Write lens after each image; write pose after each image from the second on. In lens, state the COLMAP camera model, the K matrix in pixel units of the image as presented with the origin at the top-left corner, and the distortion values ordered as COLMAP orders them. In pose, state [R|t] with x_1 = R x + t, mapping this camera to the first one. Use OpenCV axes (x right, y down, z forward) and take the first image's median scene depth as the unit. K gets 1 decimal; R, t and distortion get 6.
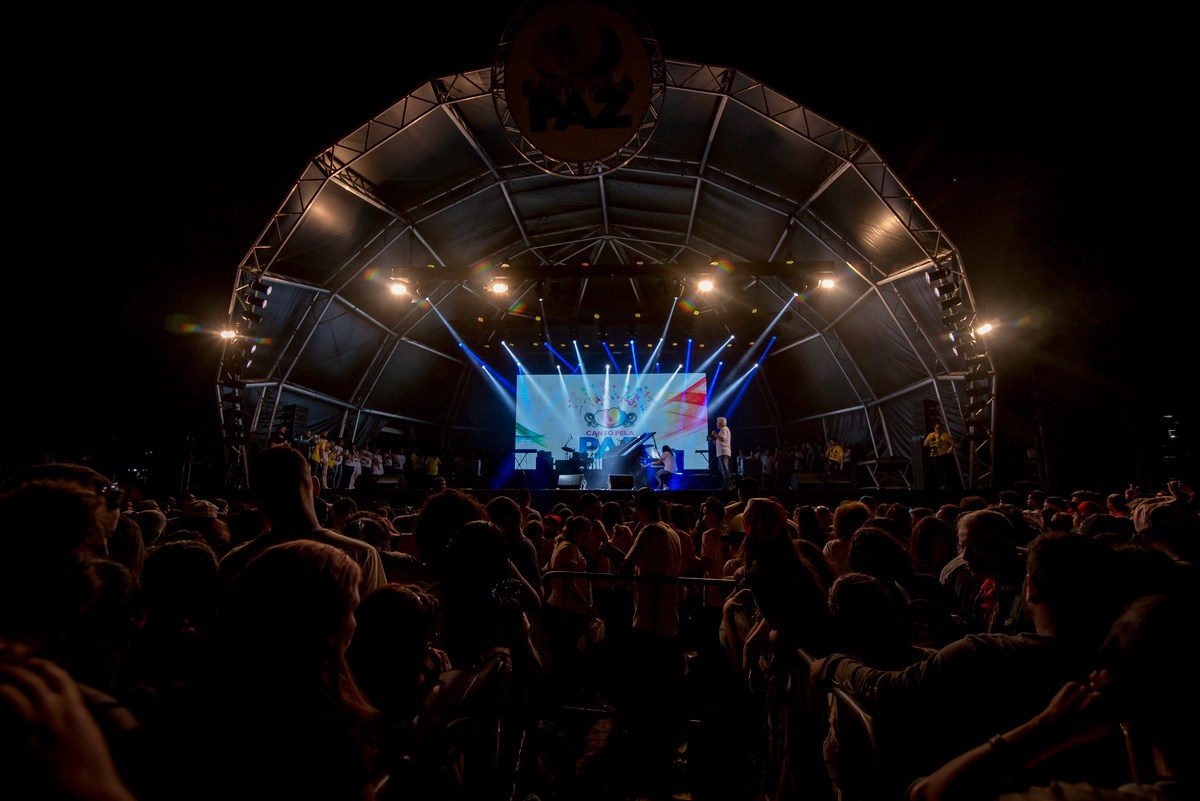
lens RADIAL K [[548.7, 0, 600.0], [0, 548.7, 400.5], [0, 0, 1]] dist [-0.020150, 0.000018]
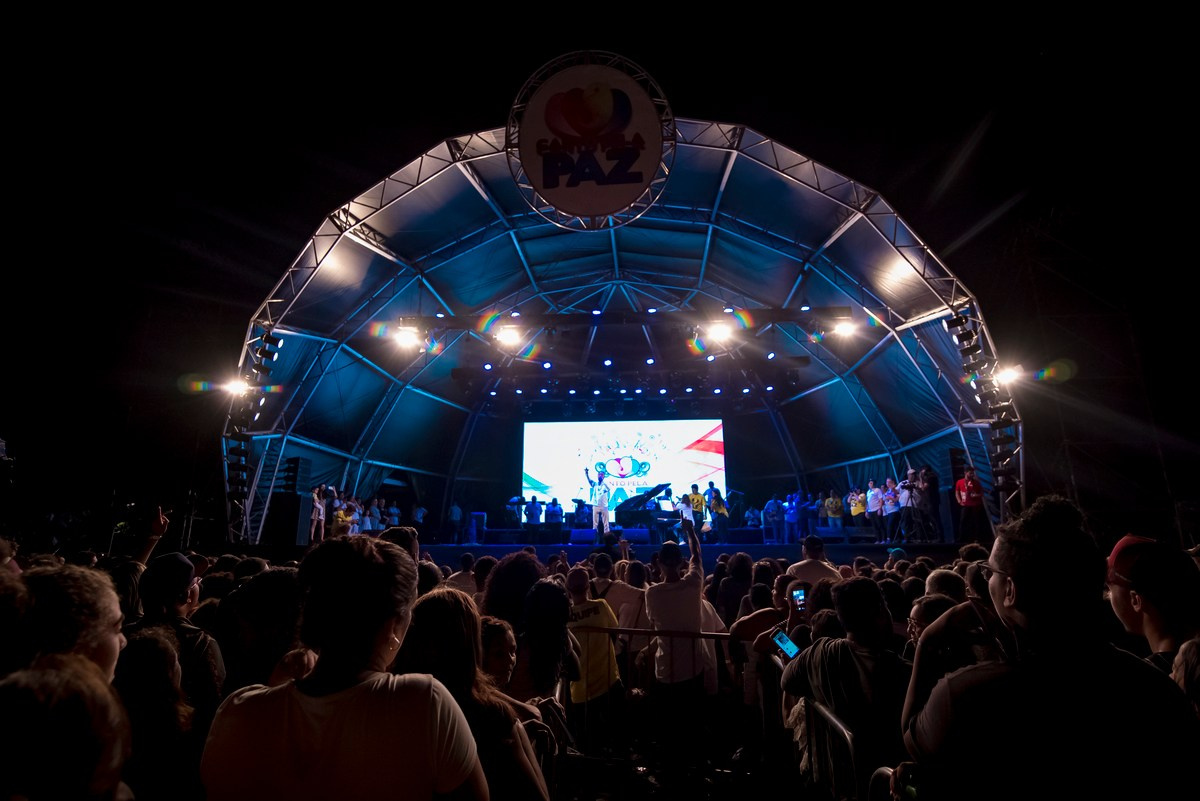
lens RADIAL K [[589.6, 0, 600.0], [0, 589.6, 400.5], [0, 0, 1]] dist [-0.020377, 0.000125]
pose [[0.999874, -0.007522, -0.013951, -0.007411], [0.006440, 0.997086, -0.076012, -0.010473], [0.014482, 0.075912, 0.997009, -0.044072]]
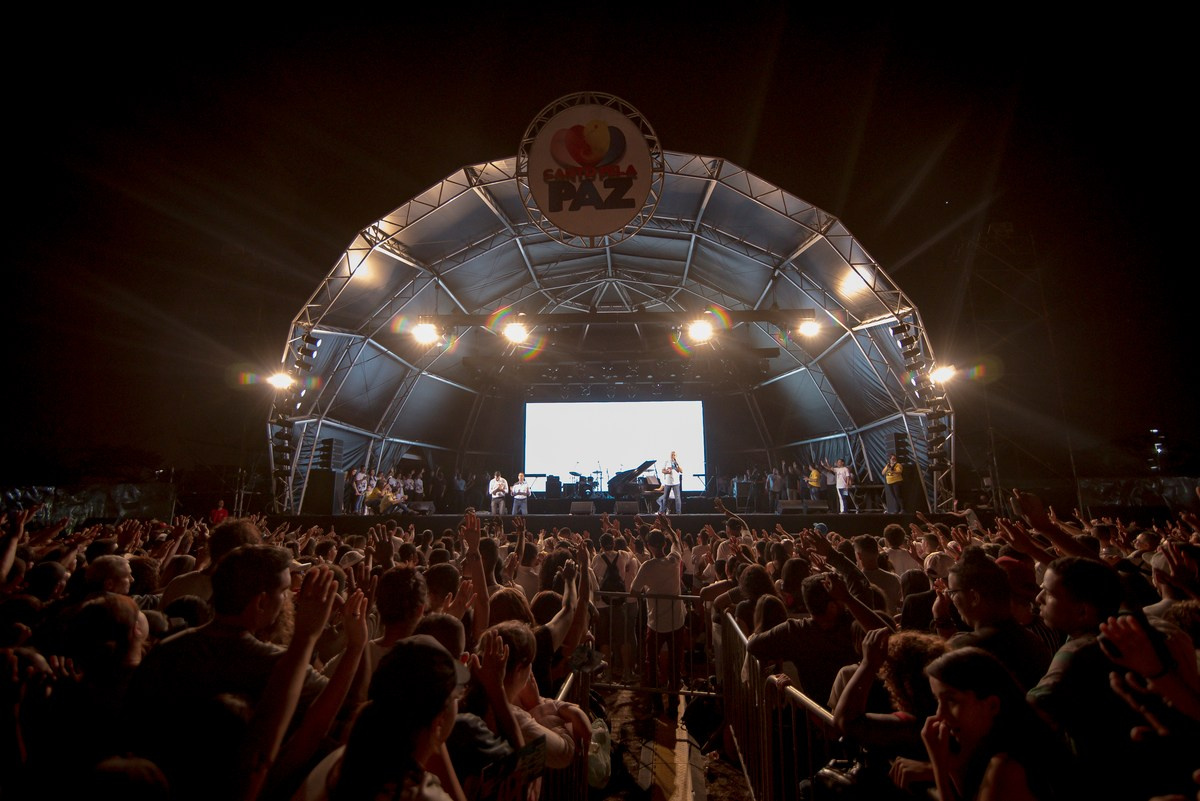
lens RADIAL K [[548.7, 0, 600.0], [0, 548.7, 400.5], [0, 0, 1]] dist [-0.020150, 0.000018]
pose [[0.999985, -0.003951, 0.003678, -0.017802], [0.004037, 0.999710, -0.023729, -0.042595], [-0.003583, 0.023744, 0.999712, -0.122573]]
